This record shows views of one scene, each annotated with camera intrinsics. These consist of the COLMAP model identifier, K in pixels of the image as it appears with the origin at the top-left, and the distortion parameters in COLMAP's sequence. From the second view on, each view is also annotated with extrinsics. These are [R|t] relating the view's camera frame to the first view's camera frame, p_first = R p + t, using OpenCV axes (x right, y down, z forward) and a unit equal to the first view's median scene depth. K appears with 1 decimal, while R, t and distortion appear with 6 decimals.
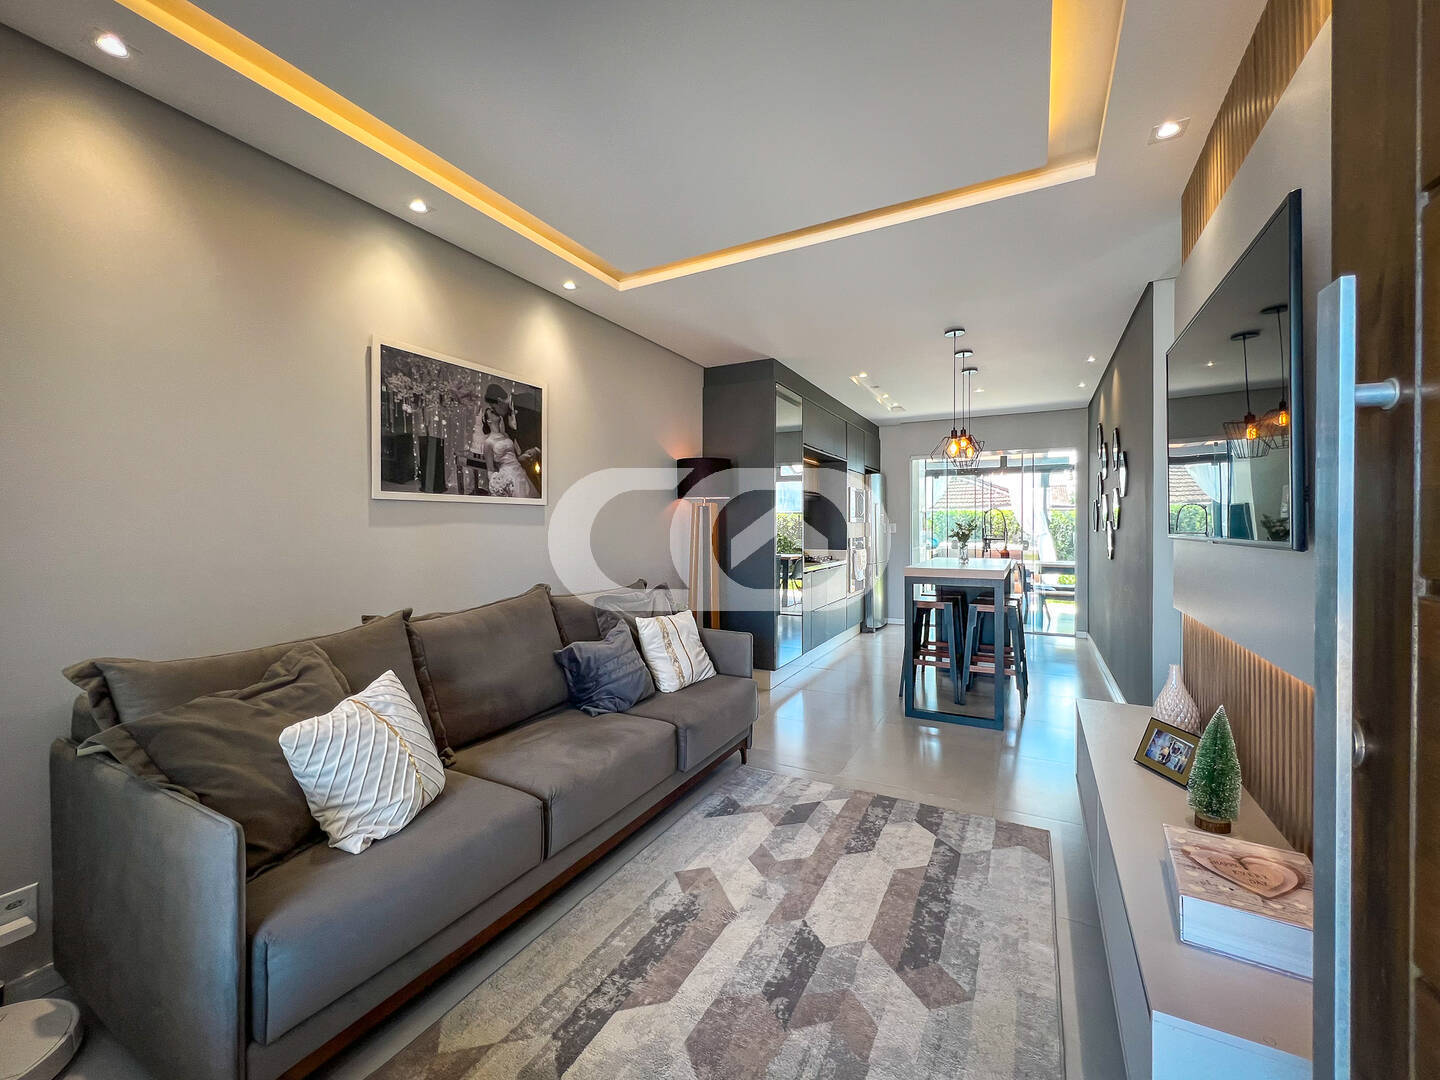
lens RADIAL K [[603.3, 0, 676.8], [0, 603.3, 530.0], [0, 0, 1]] dist [-0.000765, 0.000132]
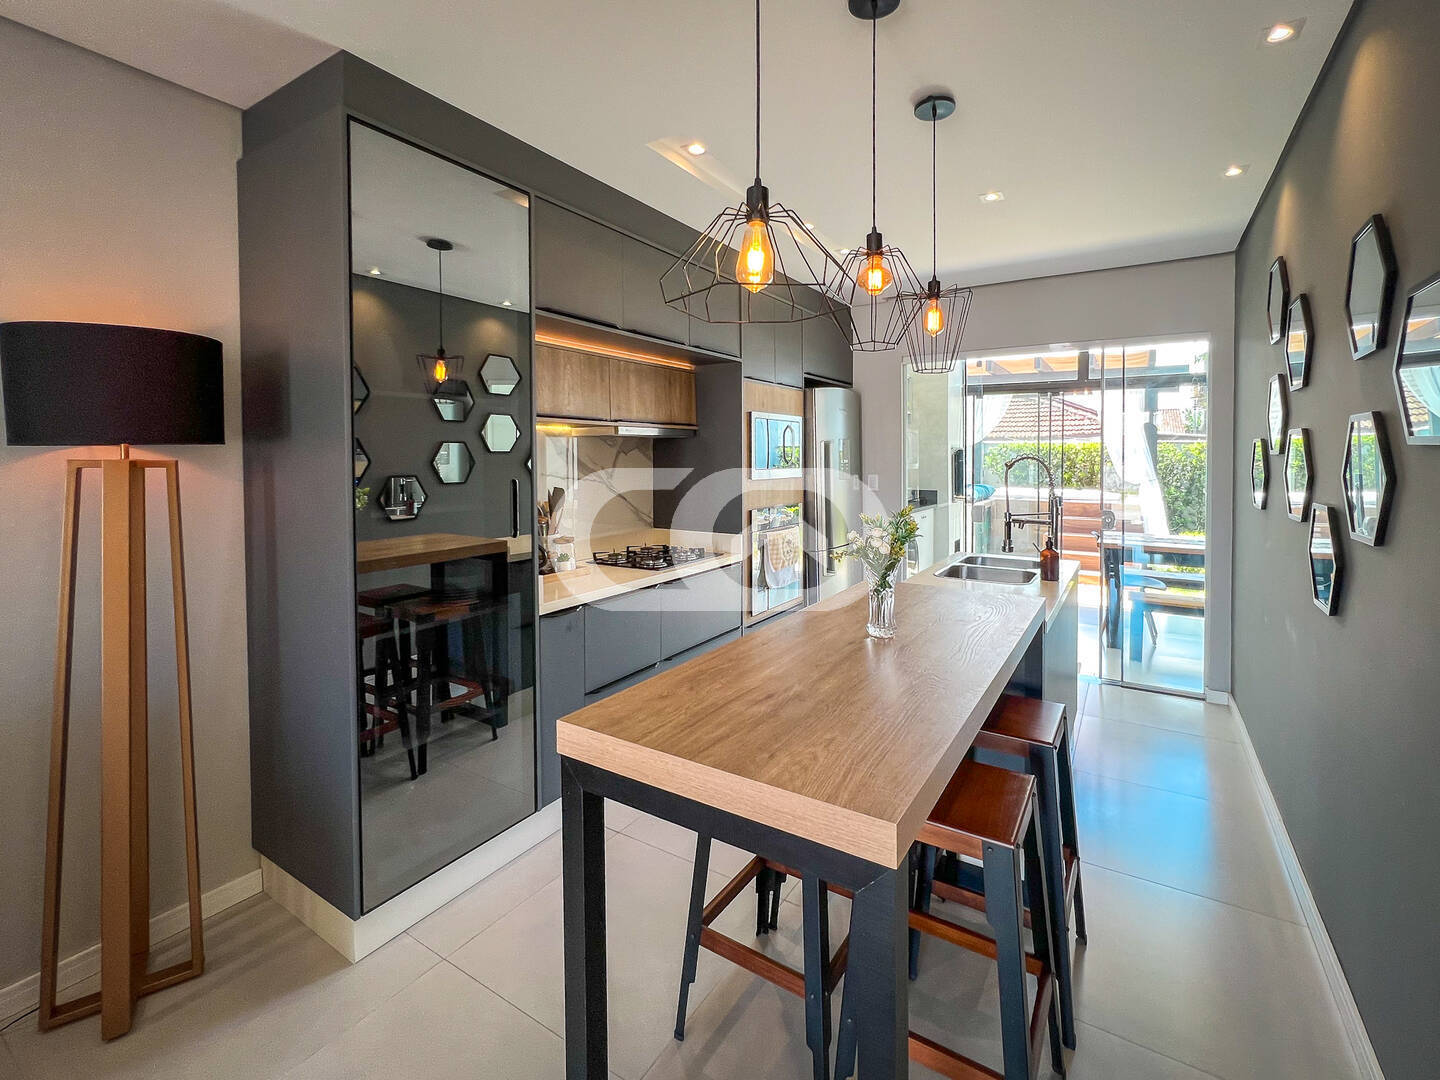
lens RADIAL K [[584.2, 0, 747.0], [0, 584.2, 452.2], [0, 0, 1]] dist [-0.000657, 0.000033]
pose [[0.997967, 0.003186, -0.063660, 0.266602], [-0.003404, 0.999989, -0.003319, -0.028744], [0.063648, 0.003529, 0.997966, 0.423909]]
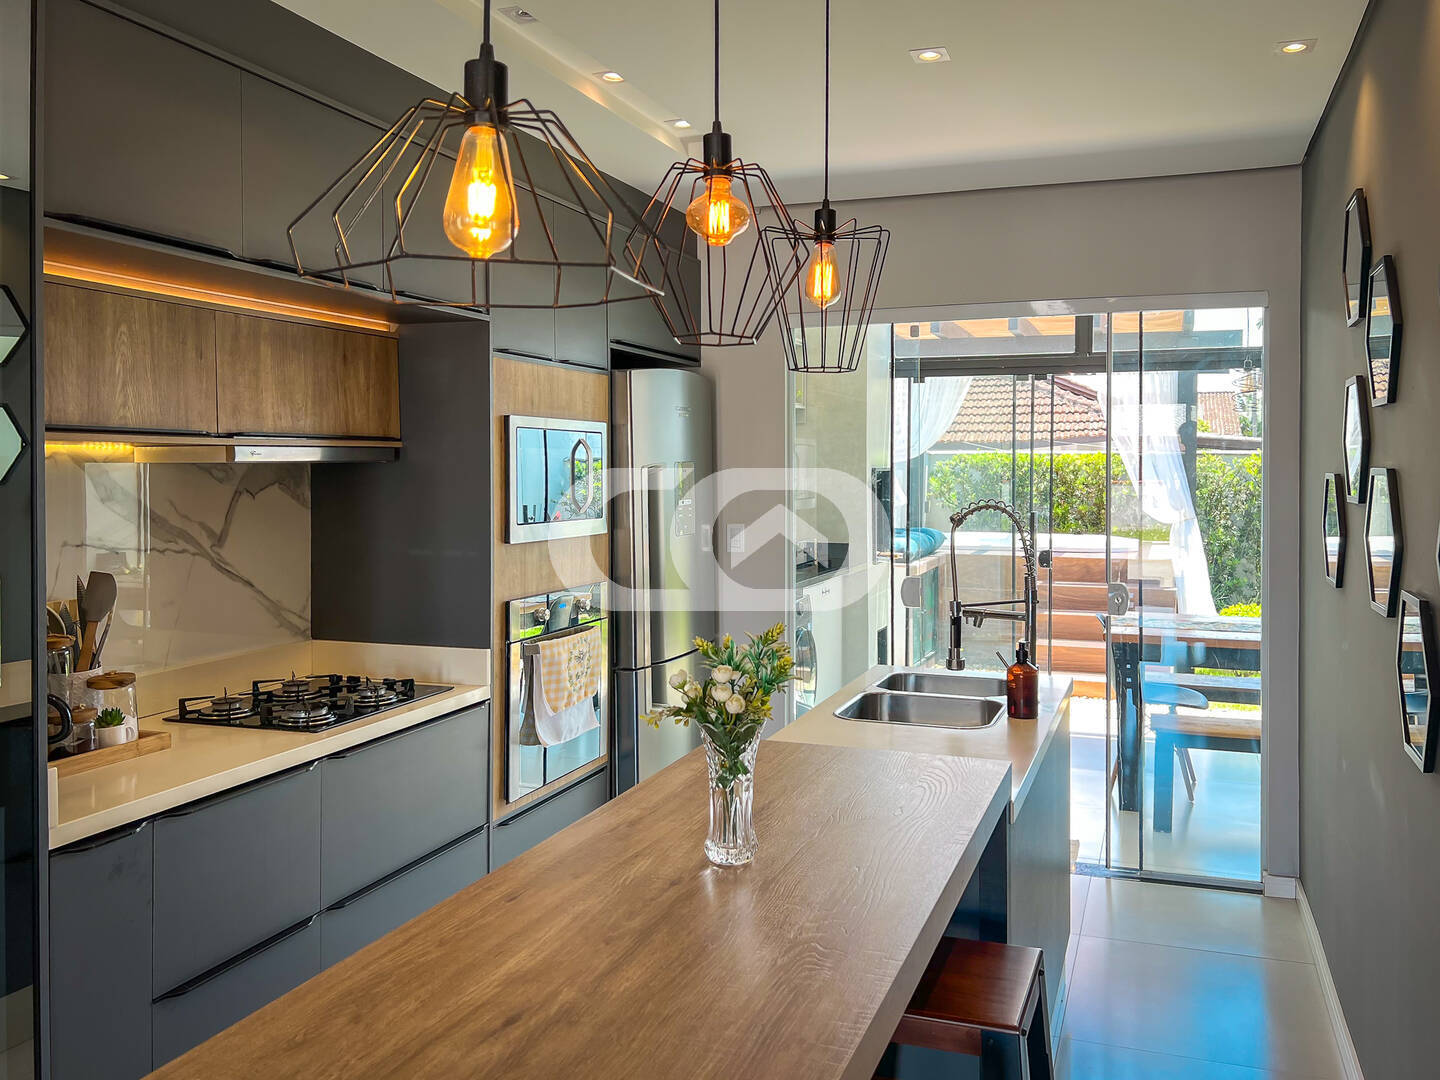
lens RADIAL K [[1067.9, 0, 744.7], [0, 1067.9, 448.0], [0, 0, 1]] dist [0.041405, -0.041255]
pose [[0.989227, 0.002783, 0.146364, 0.273197], [-0.000936, 0.999919, -0.012684, -0.043144], [-0.146387, 0.012410, 0.989150, 0.424985]]
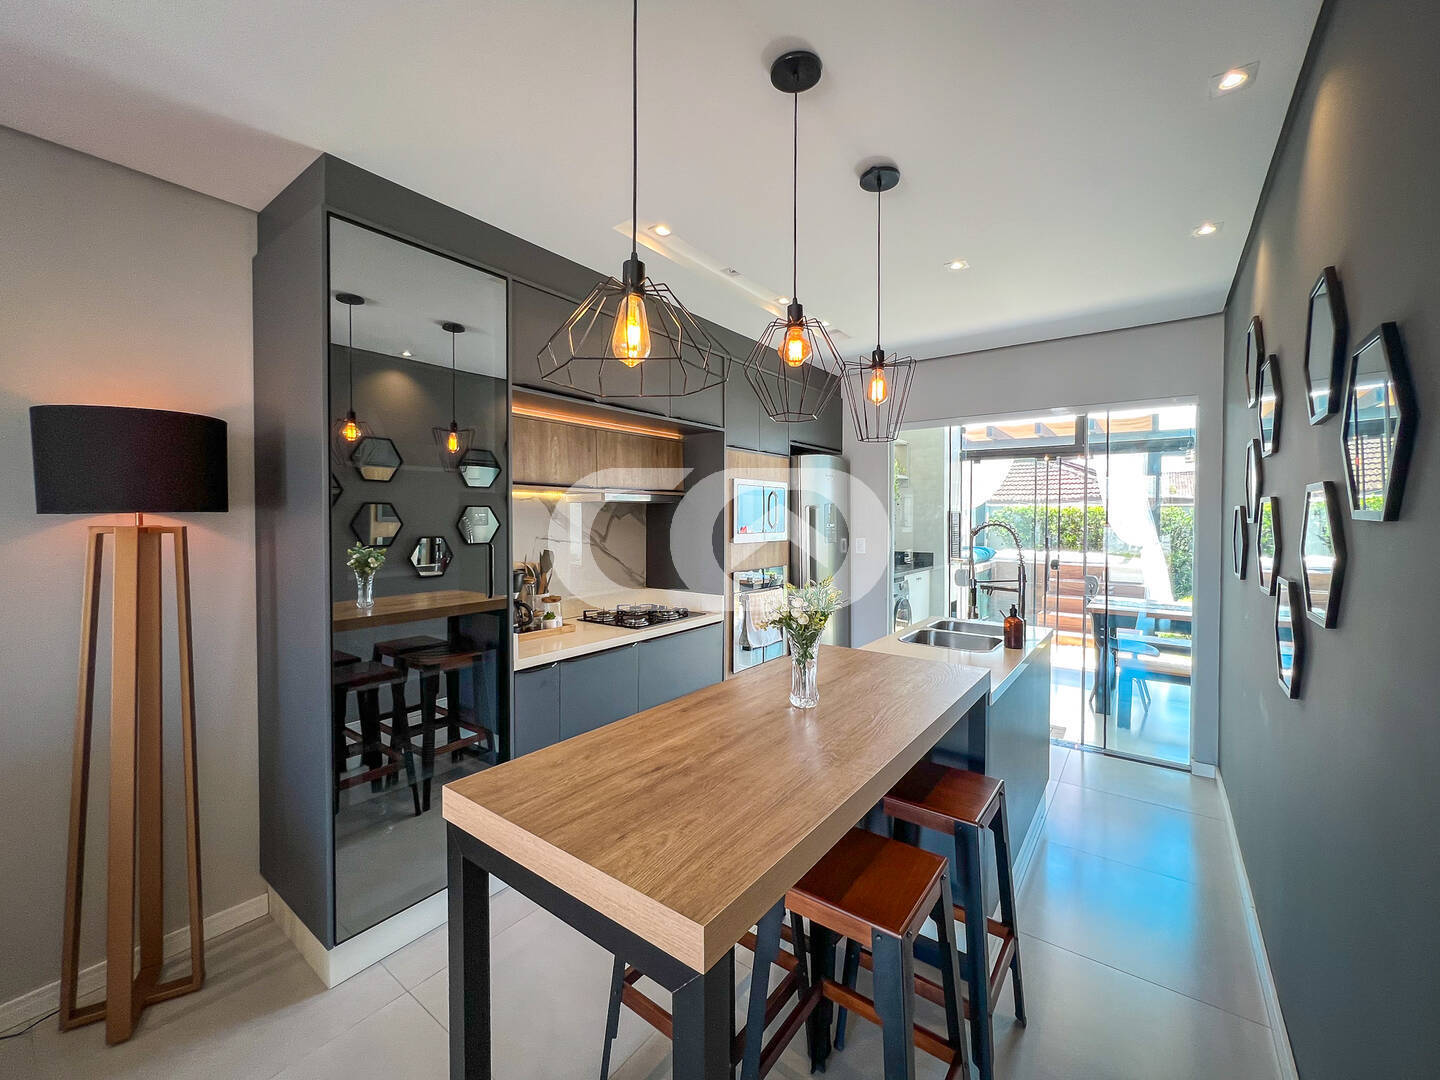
lens RADIAL K [[541.2, 0, 732.0], [0, 541.2, 512.1], [0, 0, 1]] dist [-0.000704, -0.000014]
pose [[0.989278, 0.004401, -0.145977, 0.305284], [-0.005105, 0.999977, -0.004452, -0.032499], [0.145954, 0.005149, 0.989278, 0.440139]]
